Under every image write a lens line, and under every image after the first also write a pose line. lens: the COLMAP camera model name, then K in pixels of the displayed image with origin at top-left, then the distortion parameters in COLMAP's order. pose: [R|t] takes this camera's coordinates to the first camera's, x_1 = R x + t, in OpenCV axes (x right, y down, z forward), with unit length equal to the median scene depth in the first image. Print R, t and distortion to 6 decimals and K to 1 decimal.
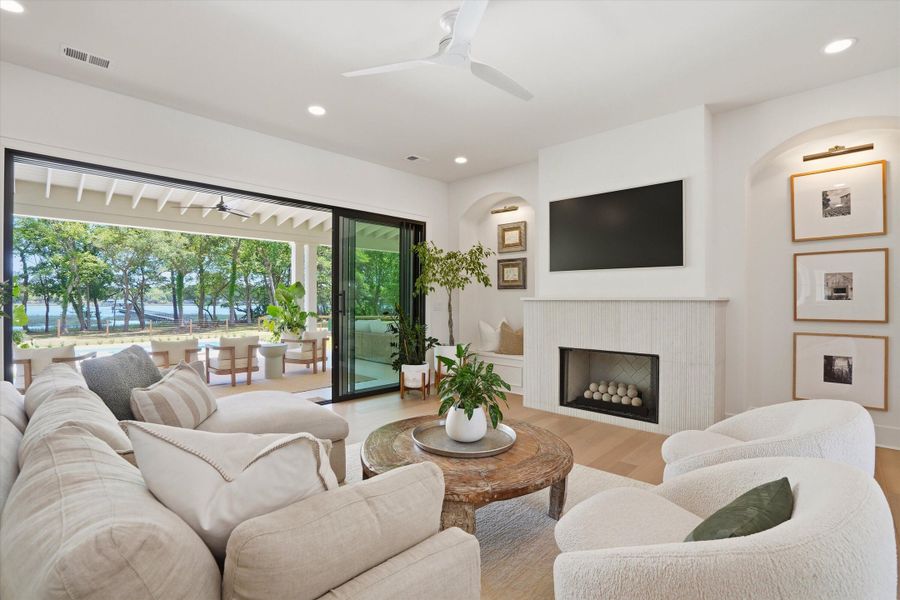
lens RADIAL K [[436.0, 0, 461.3], [0, 436.0, 302.1], [0, 0, 1]] dist [-0.036727, 0.008267]
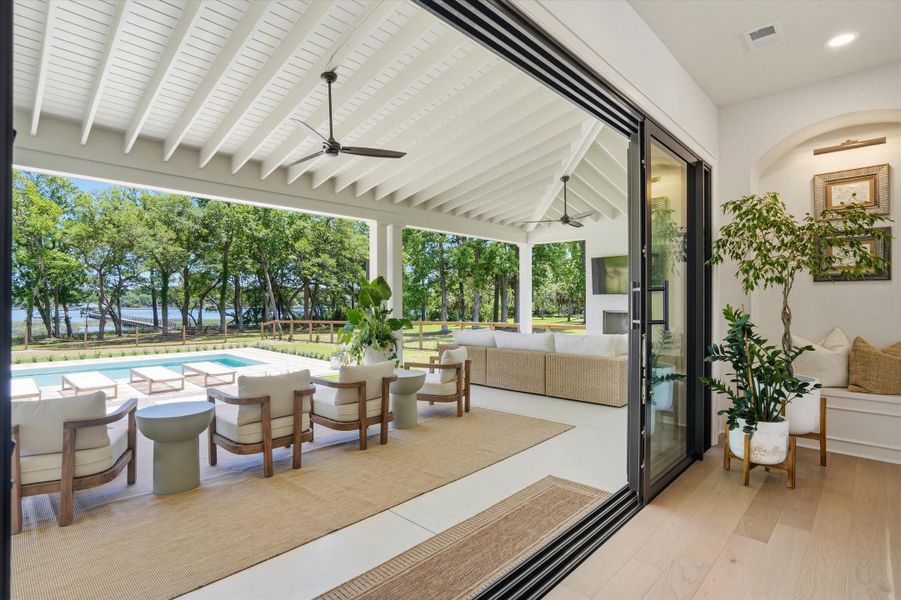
lens RADIAL K [[462.7, 0, 457.9], [0, 462.7, 301.6], [0, 0, 1]] dist [-0.019684, 0.004038]
pose [[0.999966, -0.003188, 0.007550, -0.432973], [0.003239, 0.999972, -0.006771, 0.000194], [-0.007528, 0.006795, 0.999949, 0.396781]]
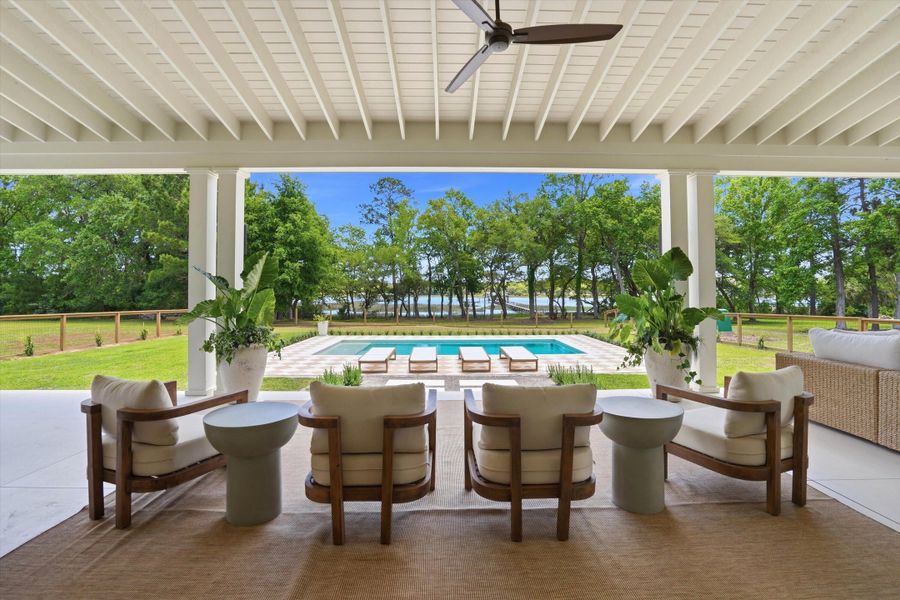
lens RADIAL K [[436.0, 0, 450.7], [0, 436.0, 279.2], [0, 0, 1]] dist [-0.036727, 0.008267]
pose [[0.710167, -0.020304, -0.703740, -0.357362], [-0.005922, 0.999376, -0.034809, 0.014655], [0.704008, 0.028887, 0.709604, 0.784247]]
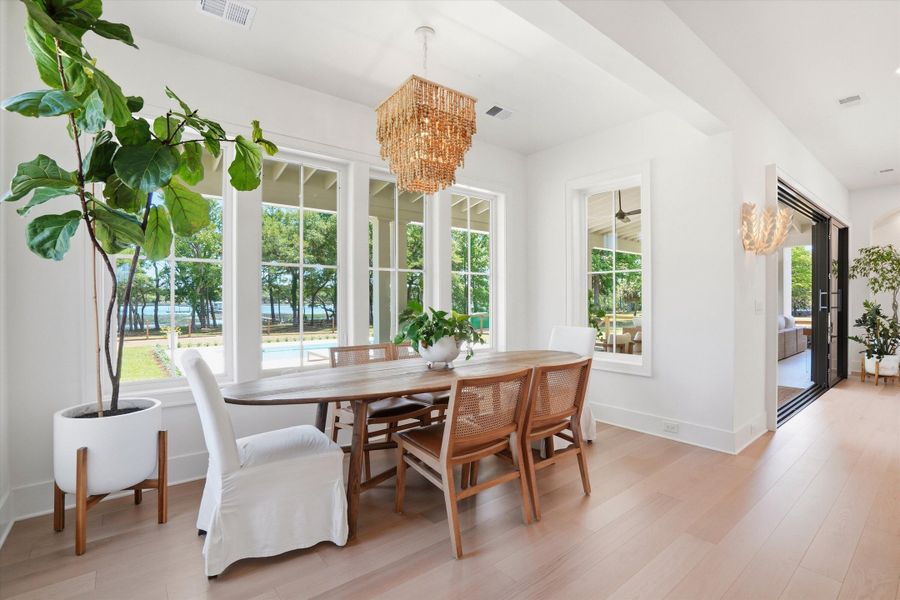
lens RADIAL K [[436.0, 0, 443.8], [0, 436.0, 301.8], [0, 0, 1]] dist [-0.036727, 0.008267]
pose [[0.993258, -0.002305, -0.115899, -1.000707], [0.002237, 0.999997, -0.000716, 0.003992], [0.115901, 0.000452, 0.993261, -0.196342]]
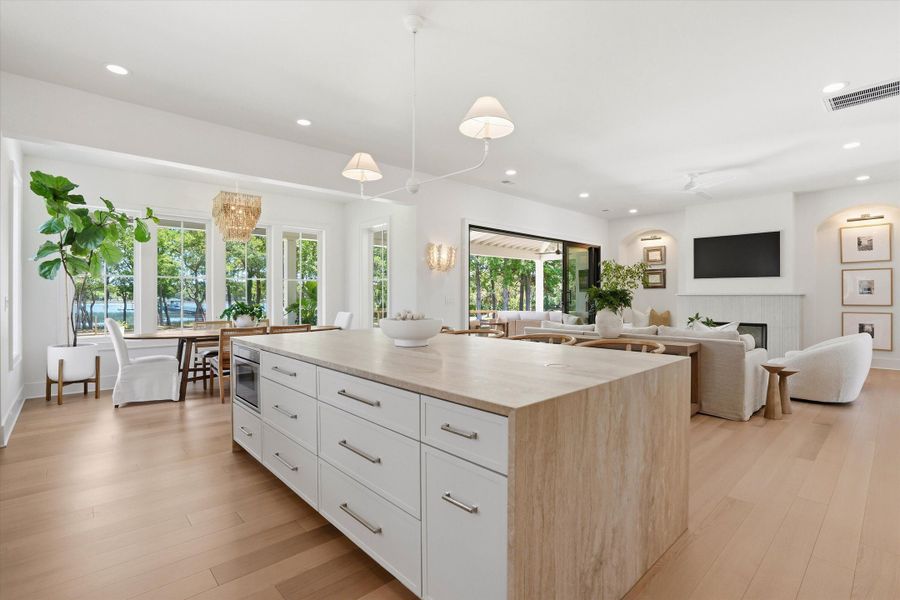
lens RADIAL K [[462.1, 0, 451.5], [0, 462.1, 297.9], [0, 0, 1]] dist [-0.019684, 0.004038]
pose [[0.998102, -0.002117, -0.061553, -0.526976], [0.001884, 0.999991, -0.003849, 0.009457], [0.061560, 0.003726, 0.998096, -0.720041]]
